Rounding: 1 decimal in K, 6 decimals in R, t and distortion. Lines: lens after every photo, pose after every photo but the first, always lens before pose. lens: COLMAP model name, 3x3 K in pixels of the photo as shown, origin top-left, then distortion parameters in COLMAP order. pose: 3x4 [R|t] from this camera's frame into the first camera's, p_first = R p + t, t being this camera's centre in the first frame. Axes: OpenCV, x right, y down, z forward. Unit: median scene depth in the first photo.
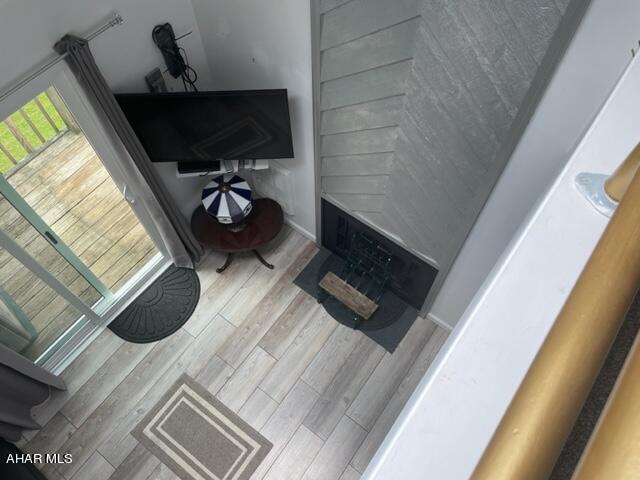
lens RADIAL K [[490.8, 0, 322.6], [0, 490.8, 240.1], [0, 0, 1]] dist [0.075770, -0.082591]
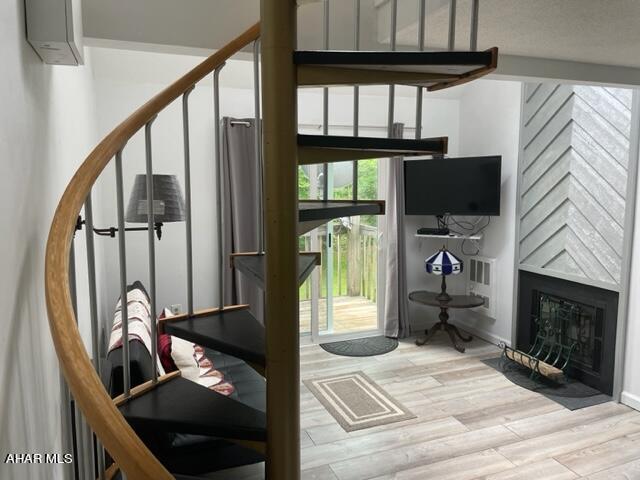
lens RADIAL K [[490.8, 0, 317.5], [0, 490.8, 238.9], [0, 0, 1]] dist [0.075770, -0.082591]
pose [[0.844235, 0.058602, -0.532759, 0.222398], [-0.465185, 0.573830, -0.674034, 0.908493], [0.266214, 0.816875, 0.511709, 0.151243]]
